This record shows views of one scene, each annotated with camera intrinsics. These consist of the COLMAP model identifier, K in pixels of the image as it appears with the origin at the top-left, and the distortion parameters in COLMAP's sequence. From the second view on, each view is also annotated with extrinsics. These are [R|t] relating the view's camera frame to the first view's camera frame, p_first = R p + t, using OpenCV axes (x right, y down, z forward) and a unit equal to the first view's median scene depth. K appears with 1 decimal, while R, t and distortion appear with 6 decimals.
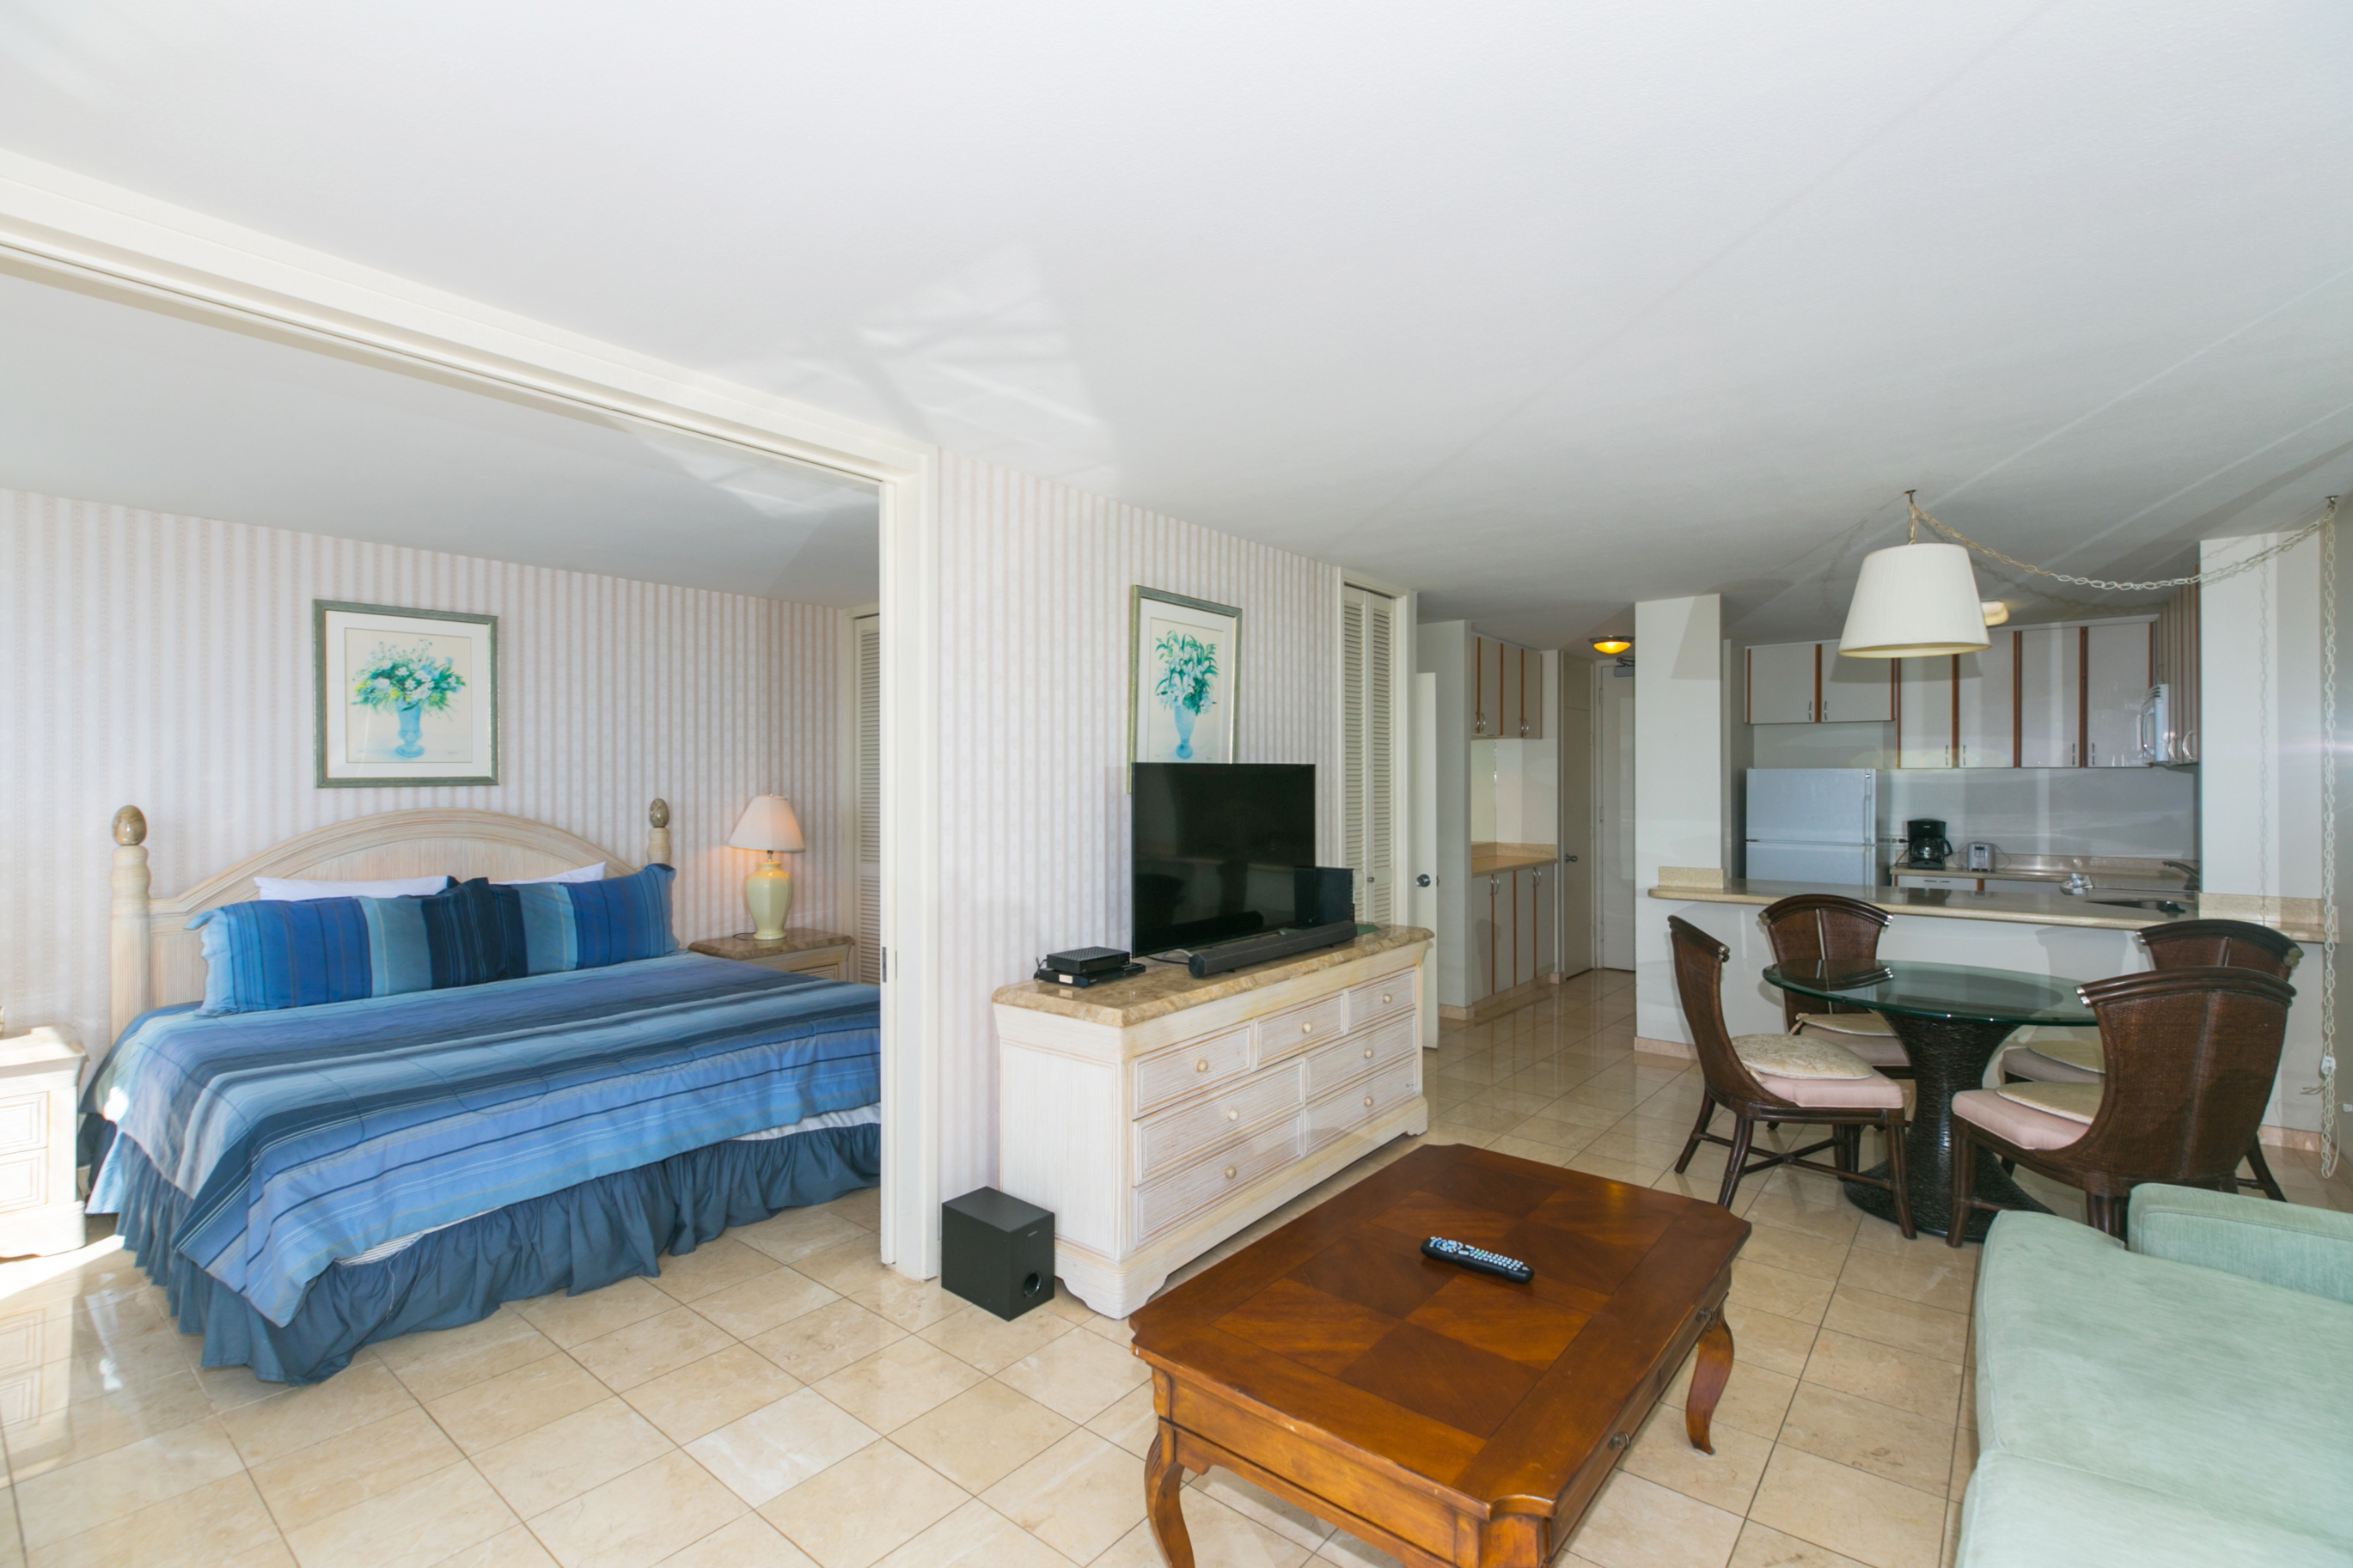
lens RADIAL K [[1040.5, 0, 1172.6], [0, 1040.5, 779.2], [0, 0, 1]] dist [0.014260, -0.011129]
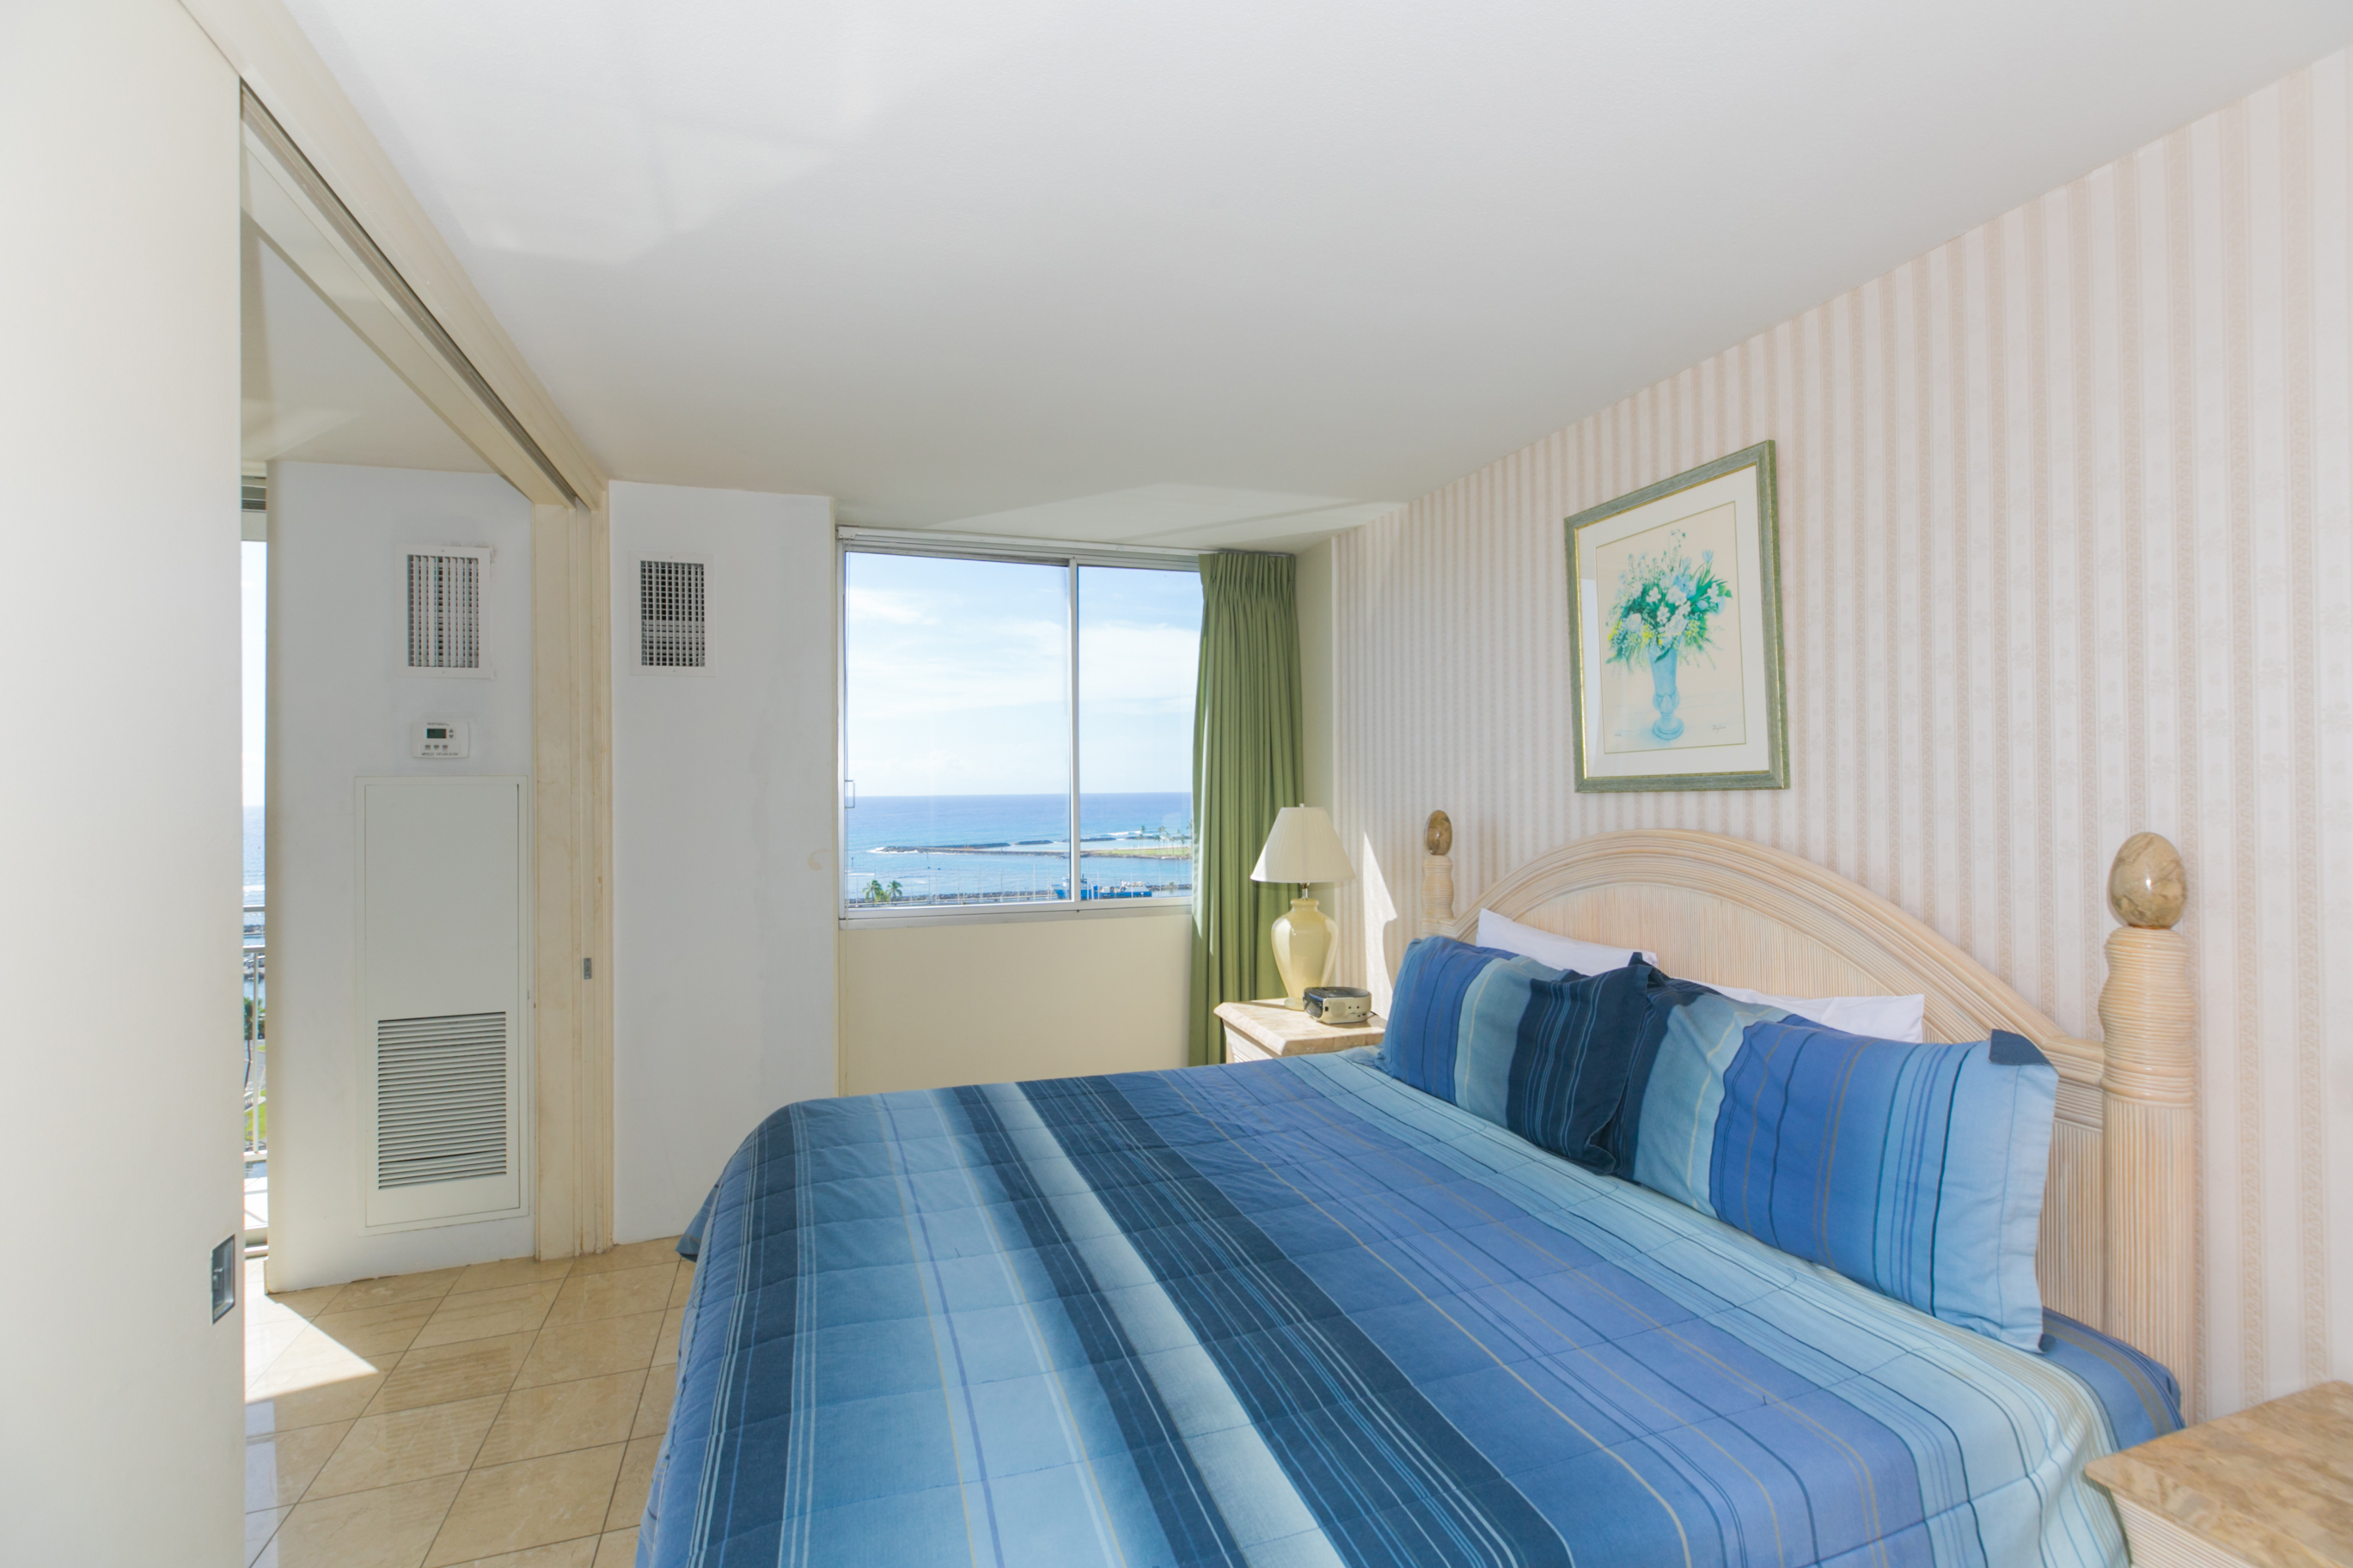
lens RADIAL K [[1049.3, 0, 1182.0], [0, 1049.3, 779.8], [0, 0, 1]] dist [-0.001728, -0.000605]
pose [[-0.528262, 0.002825, -0.849077, -0.096456], [0.012540, 0.999911, -0.004475, 0.000440], [0.848989, -0.013012, -0.528251, 1.128670]]
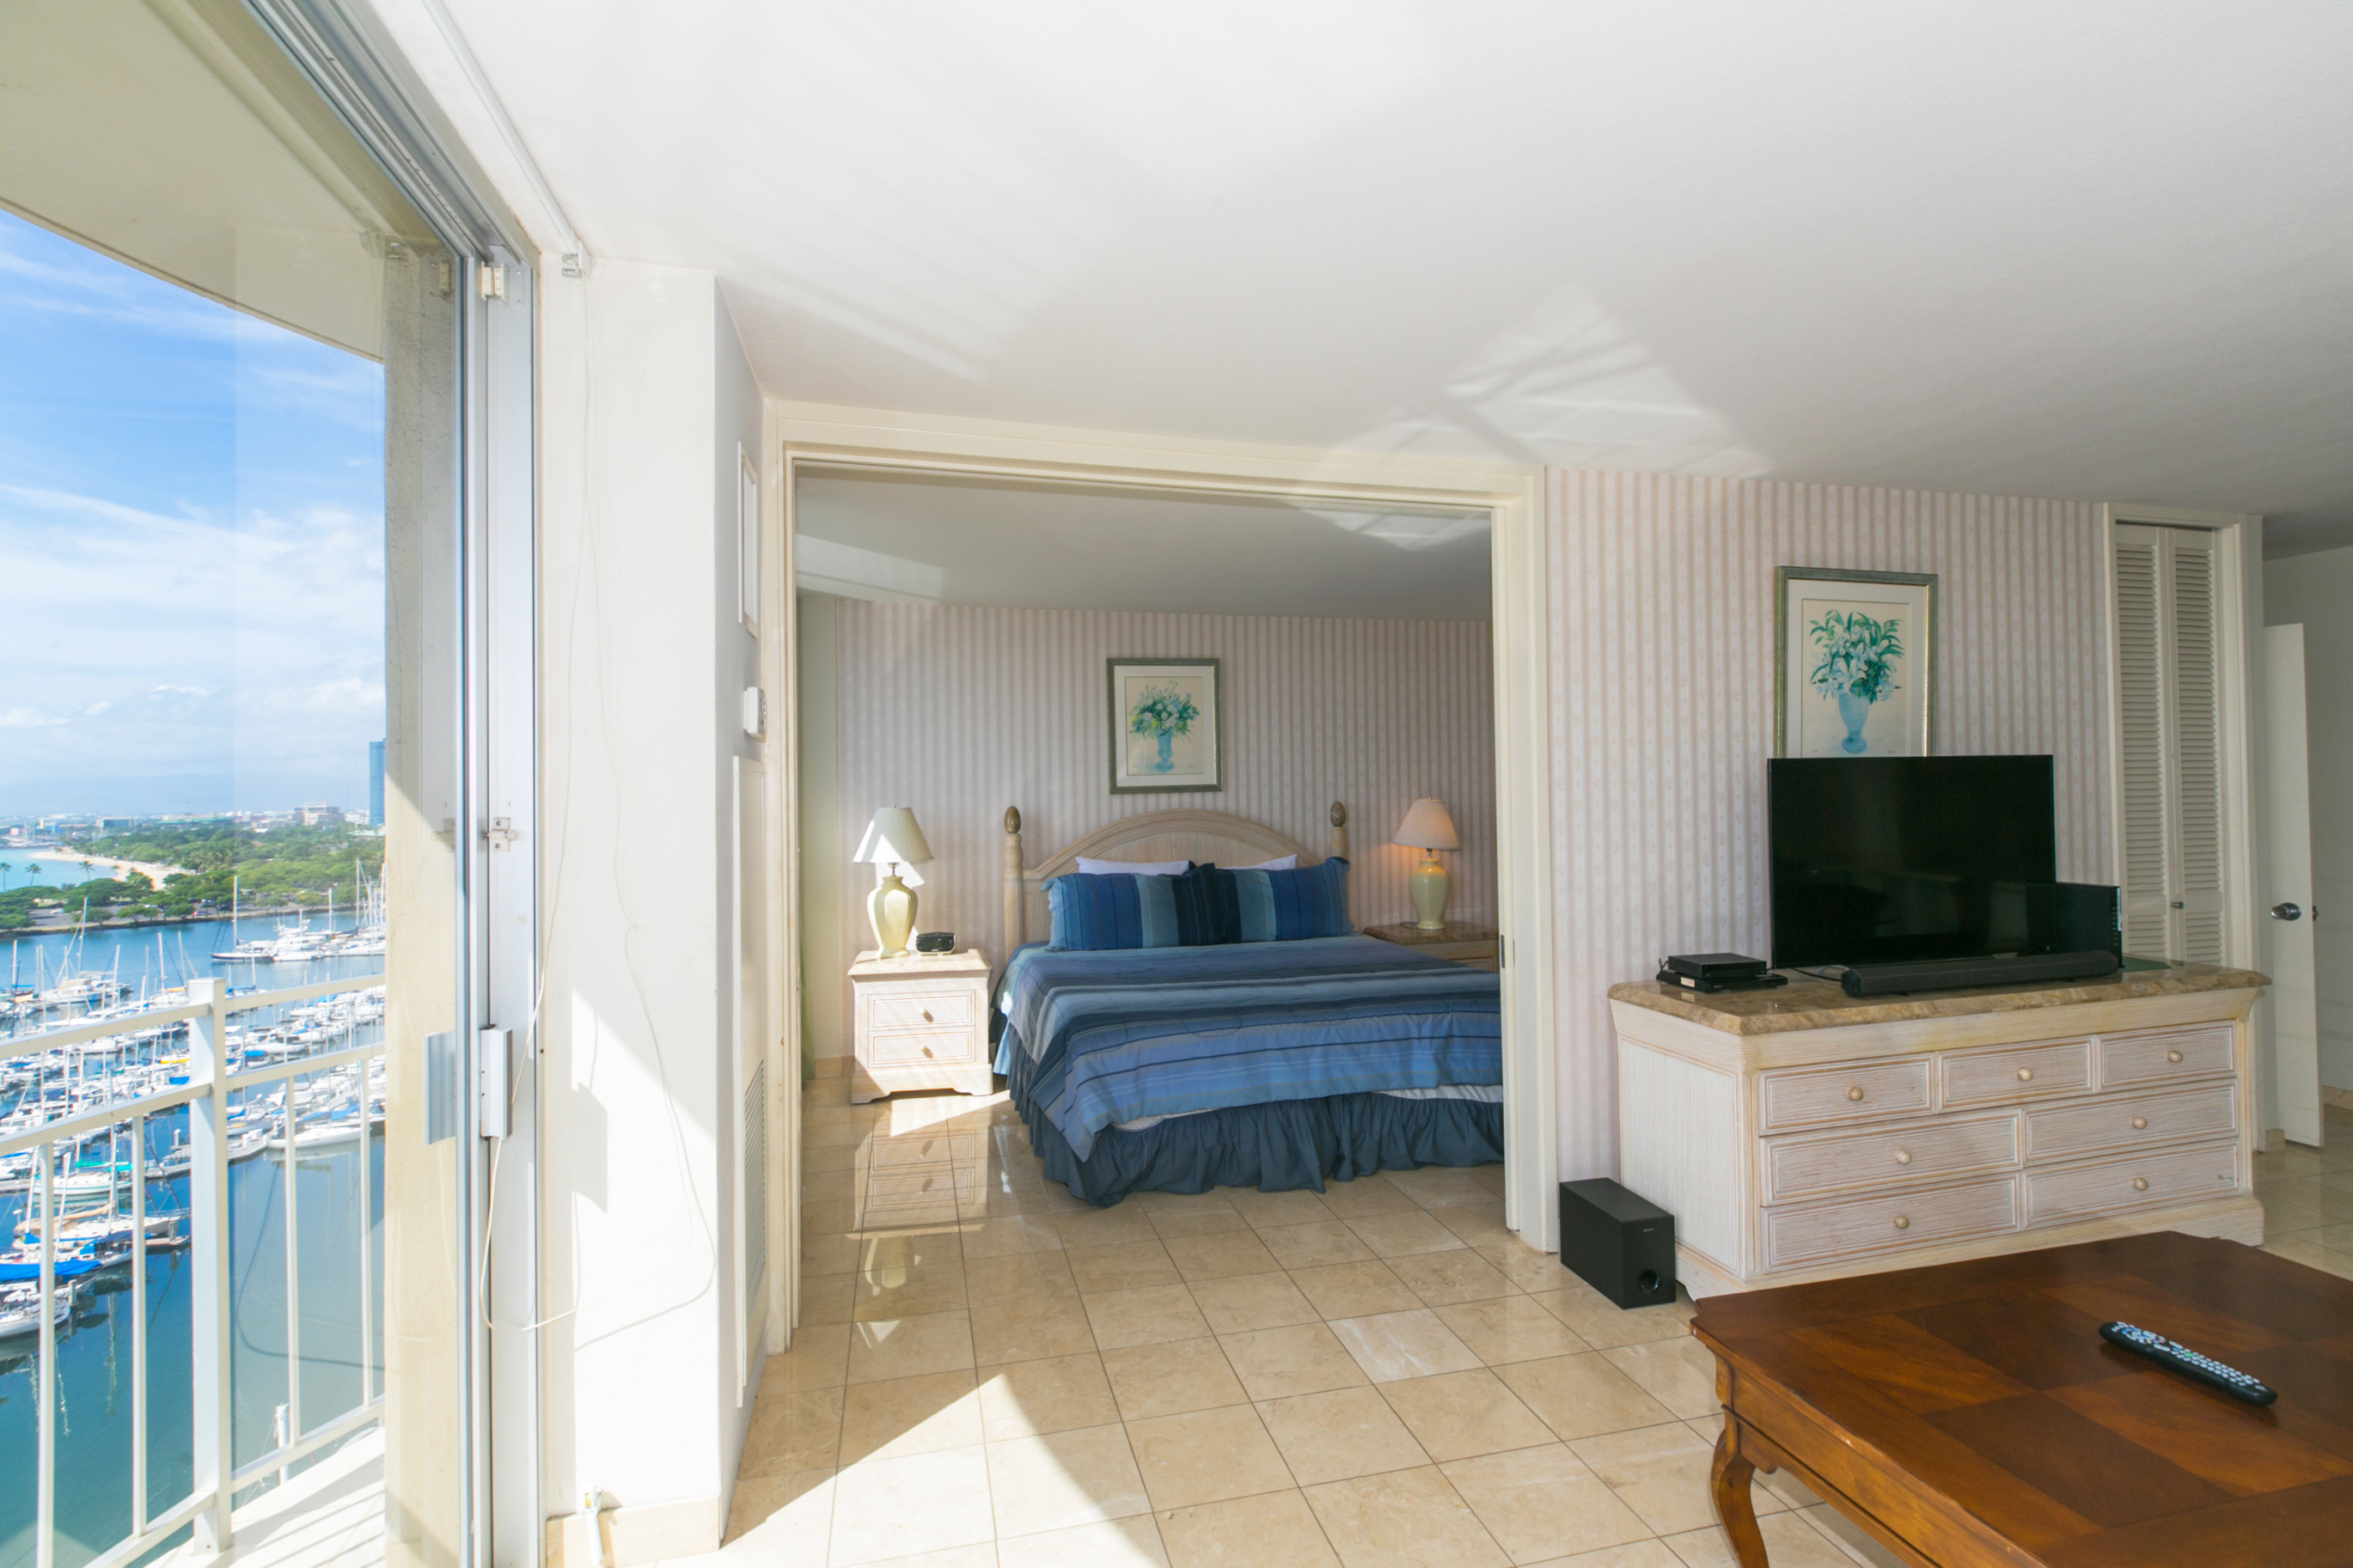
lens RADIAL K [[1049.3, 0, 1182.0], [0, 1049.3, 779.8], [0, 0, 1]] dist [-0.001728, -0.000605]
pose [[0.803083, -0.016798, -0.595630, 0.082873], [0.013312, 0.999859, -0.010250, 0.004688], [0.595718, 0.000303, 0.803193, -0.057308]]
